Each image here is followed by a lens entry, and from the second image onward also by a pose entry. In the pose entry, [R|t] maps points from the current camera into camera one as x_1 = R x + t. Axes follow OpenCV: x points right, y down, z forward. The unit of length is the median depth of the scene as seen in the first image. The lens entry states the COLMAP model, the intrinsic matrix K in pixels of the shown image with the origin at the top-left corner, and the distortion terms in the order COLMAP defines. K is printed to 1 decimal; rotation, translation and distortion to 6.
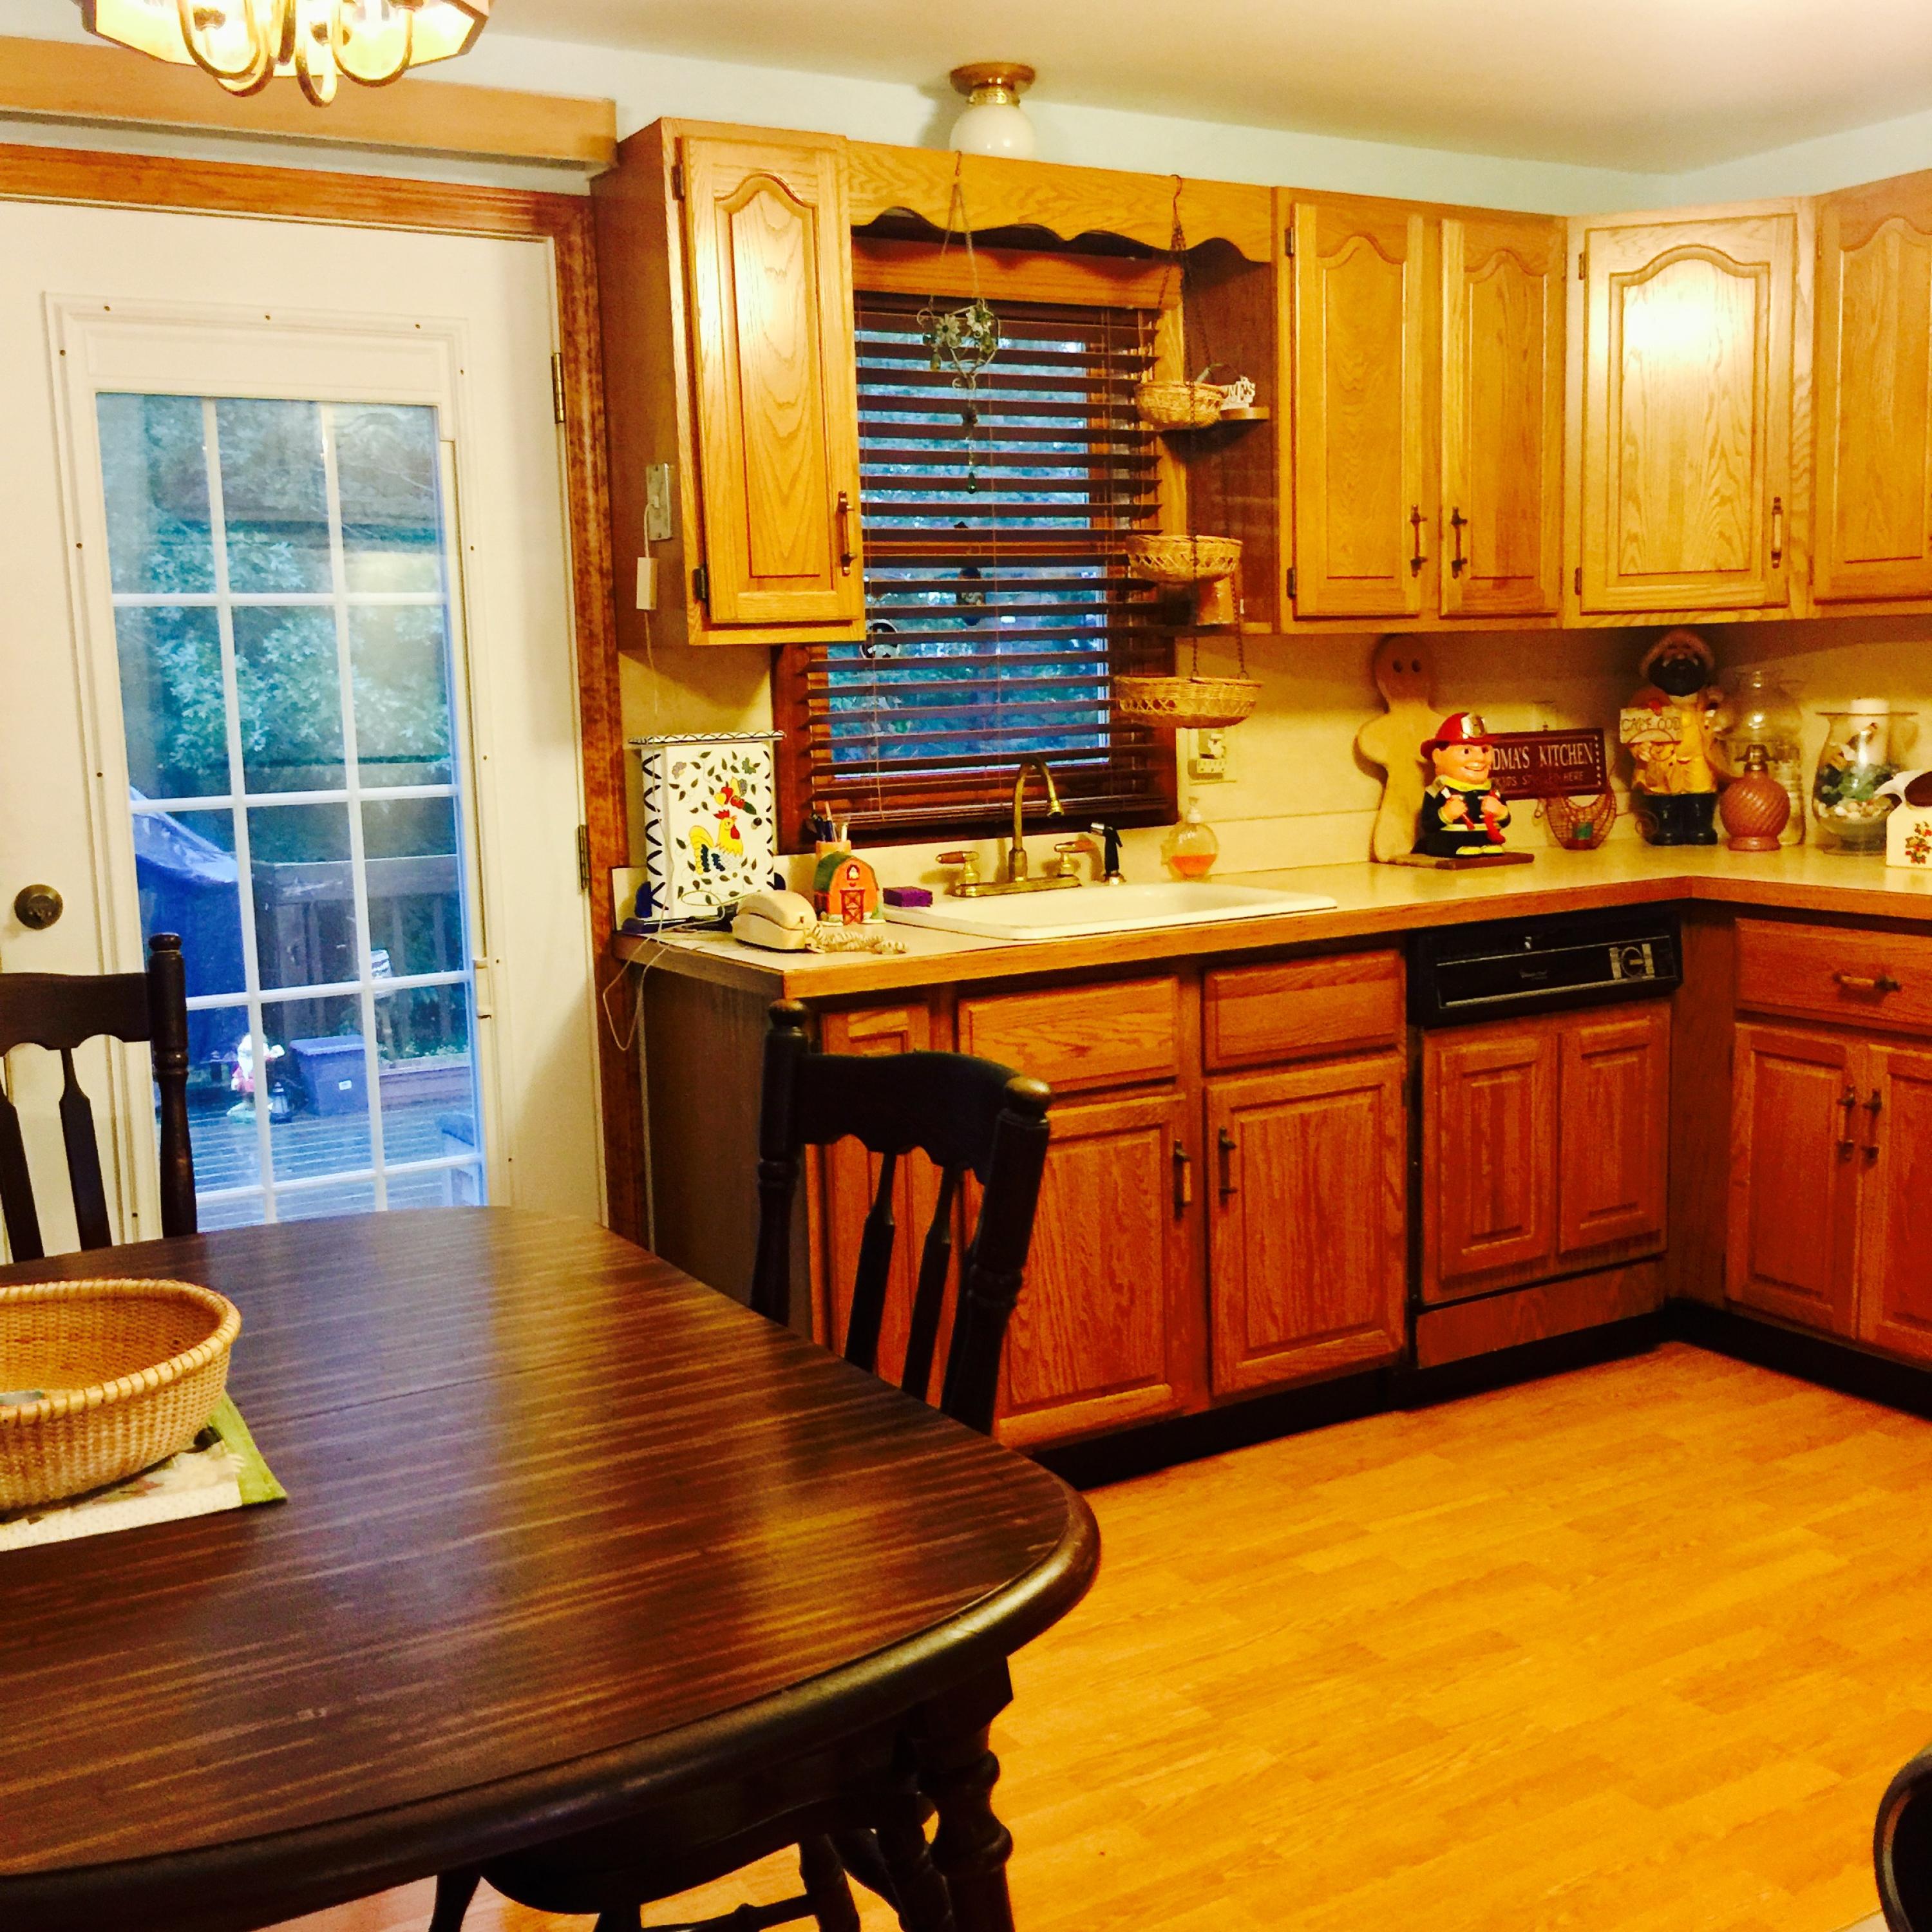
lens RADIAL K [[2128.8, 0, 950.4], [0, 2128.8, 899.6], [0, 0, 1]] dist [0.052425, 0.000000]
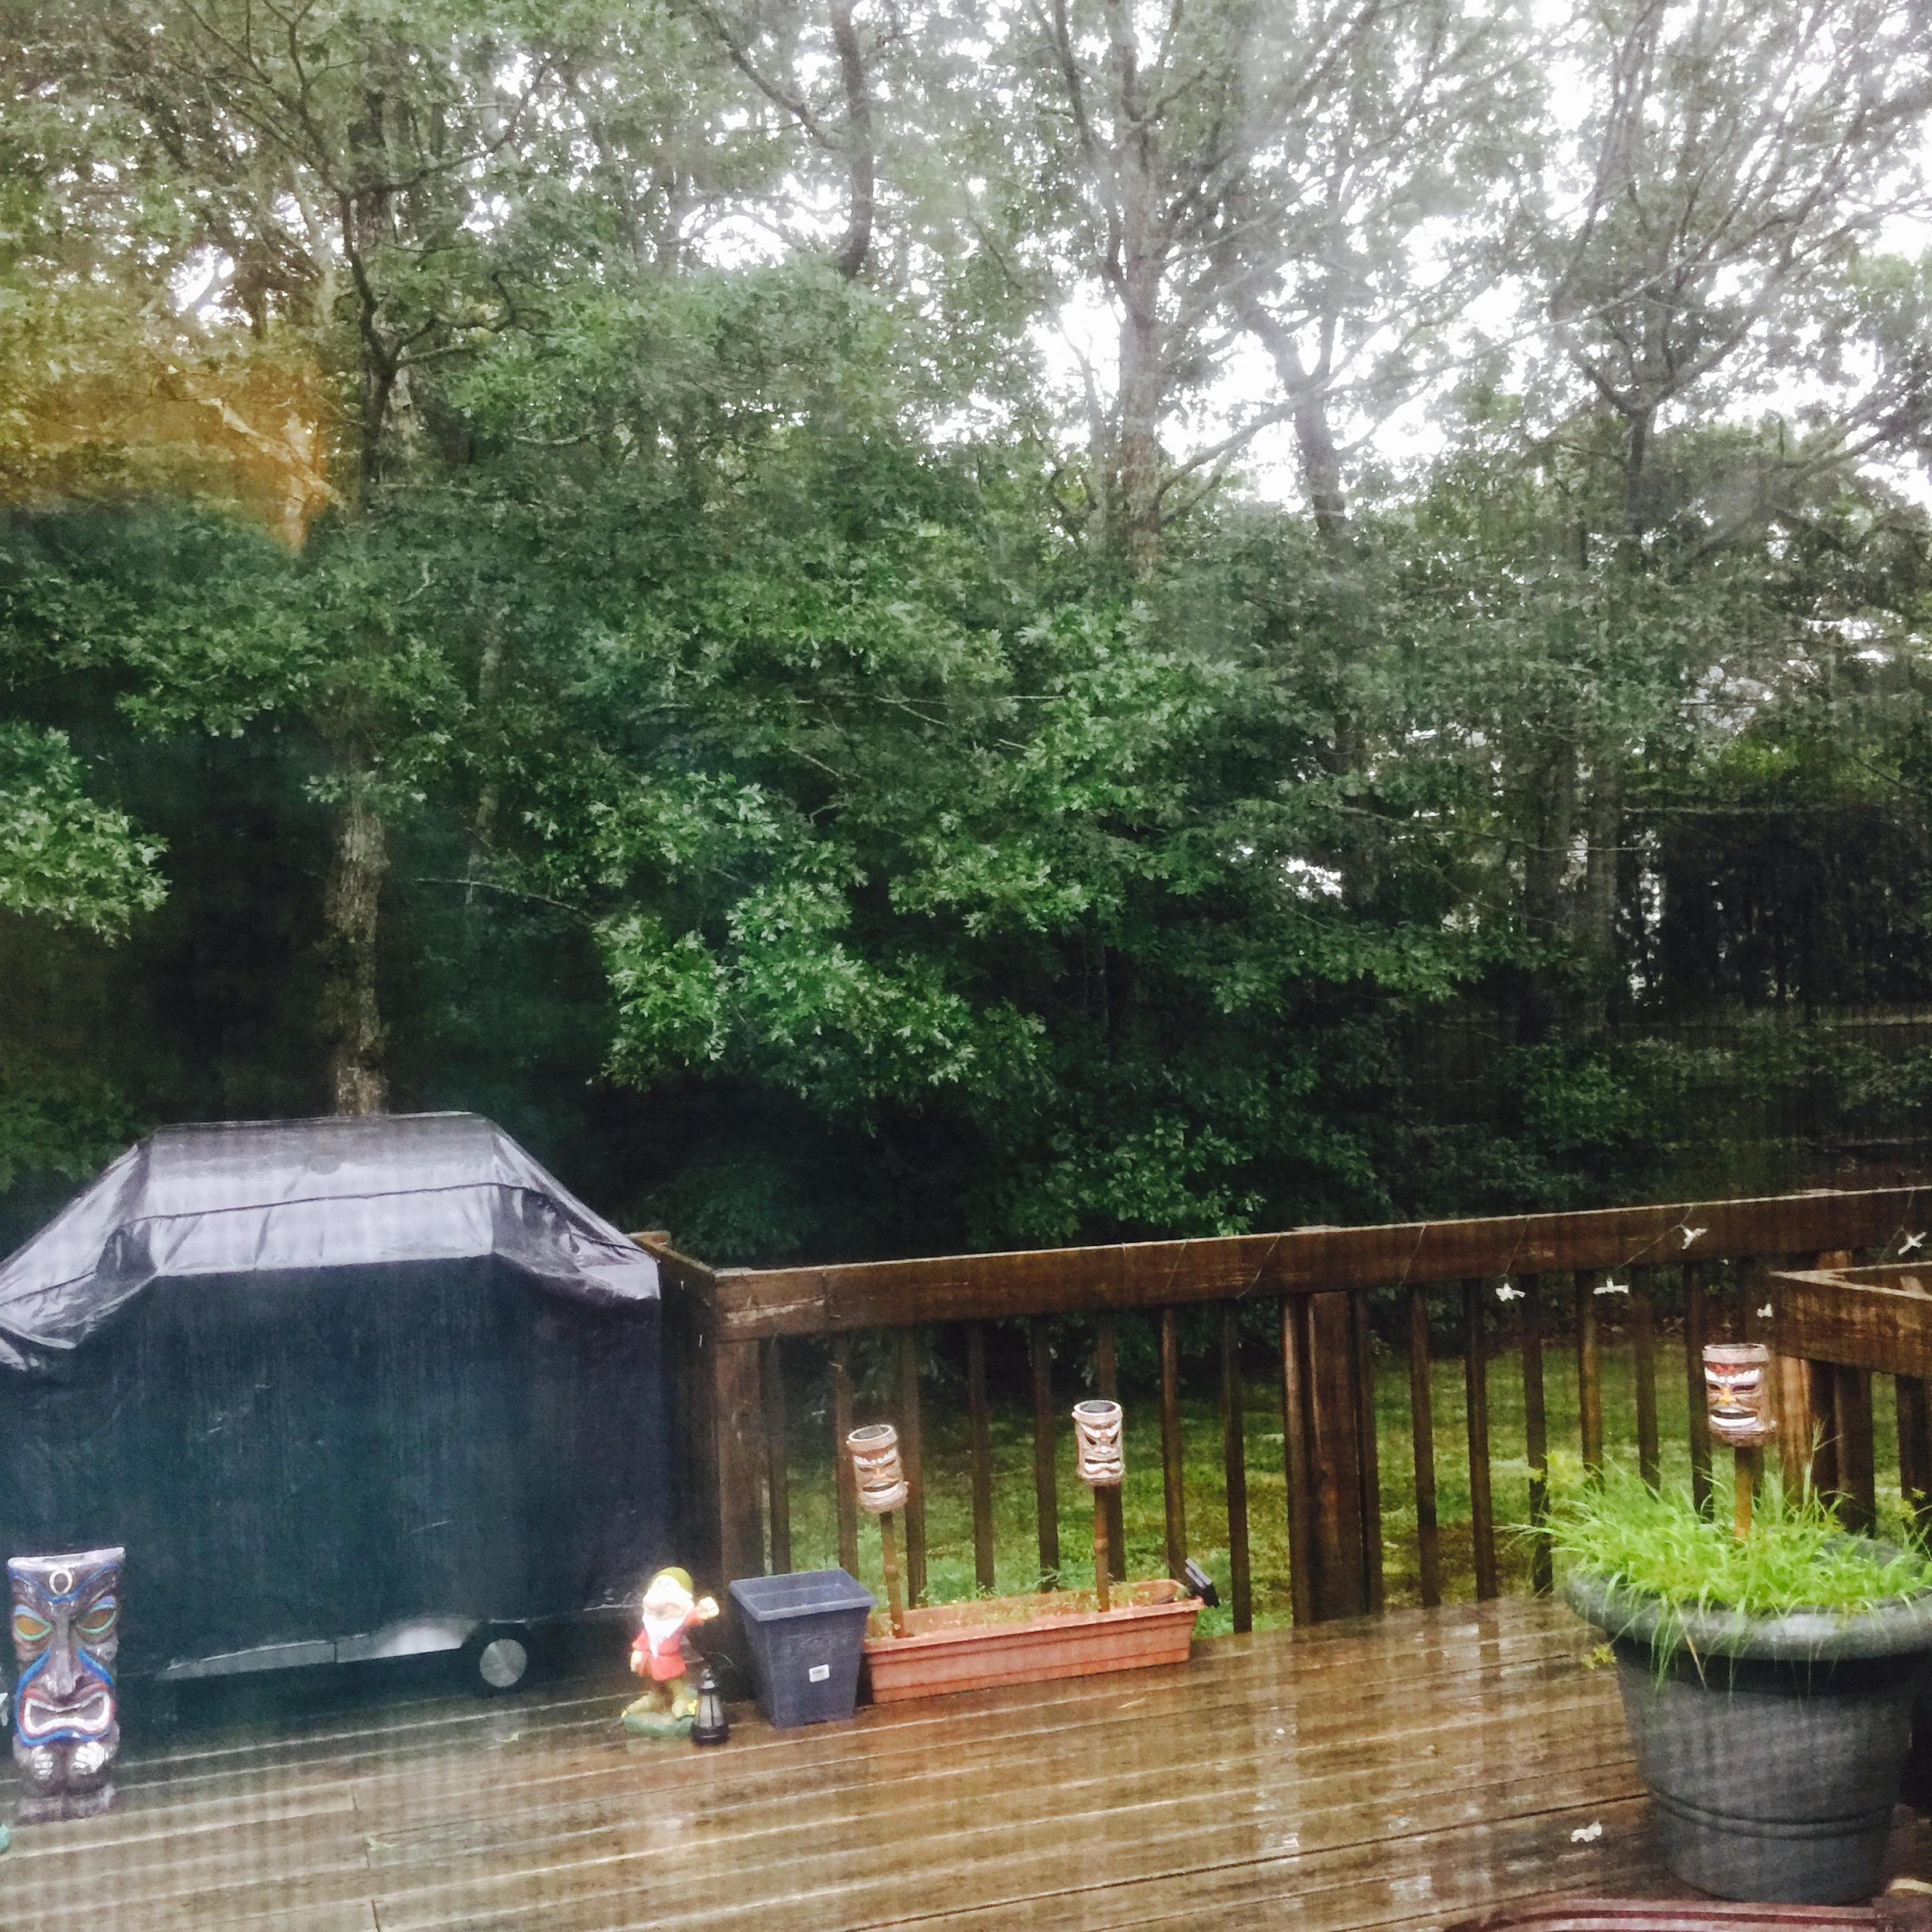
lens RADIAL K [[2128.8, 0, 966.8], [0, 2128.8, 964.5], [0, 0, 1]] dist [0.052425, 0.000000]
pose [[0.978815, -0.003466, -0.204717, -0.086805], [-0.017161, 0.994950, -0.098897, -0.030914], [0.204026, 0.100315, 0.973812, 0.296527]]
